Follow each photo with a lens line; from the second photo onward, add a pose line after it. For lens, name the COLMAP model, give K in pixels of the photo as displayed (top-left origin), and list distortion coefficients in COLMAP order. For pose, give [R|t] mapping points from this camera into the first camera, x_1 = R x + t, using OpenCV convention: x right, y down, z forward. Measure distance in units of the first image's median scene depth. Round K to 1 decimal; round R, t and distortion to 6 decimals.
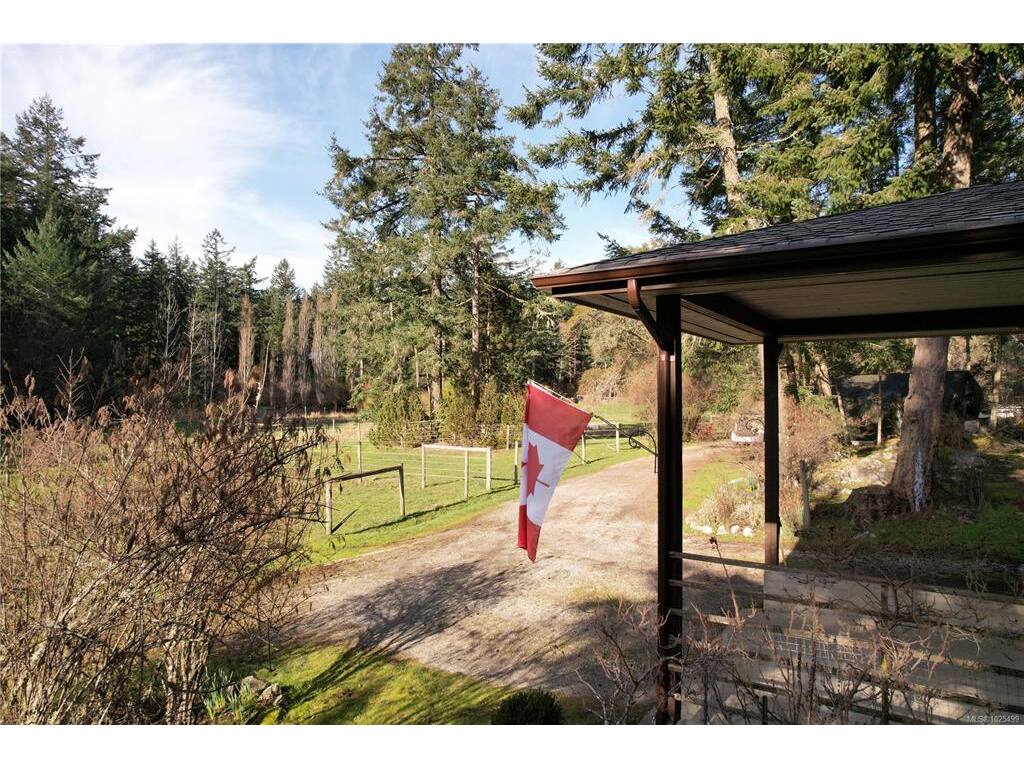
lens RADIAL K [[654.9, 0, 512.0], [0, 654.9, 384.0], [0, 0, 1]] dist [-0.034495, 0.002613]
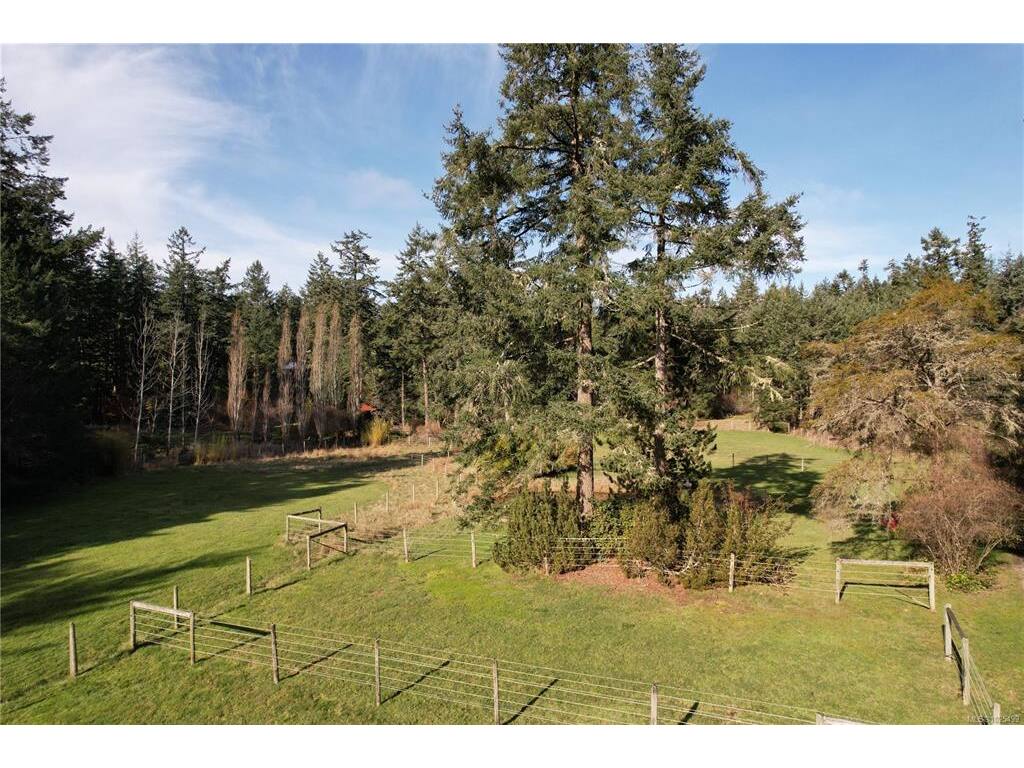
lens RADIAL K [[655.8, 0, 490.8], [0, 655.8, 380.1], [0, 0, 1]] dist [-0.002507, -0.003884]
pose [[0.999176, 0.003545, 0.040435, -0.118214], [-0.003445, 0.999991, -0.002553, -0.047656], [-0.040443, 0.002412, 0.999179, 0.150758]]
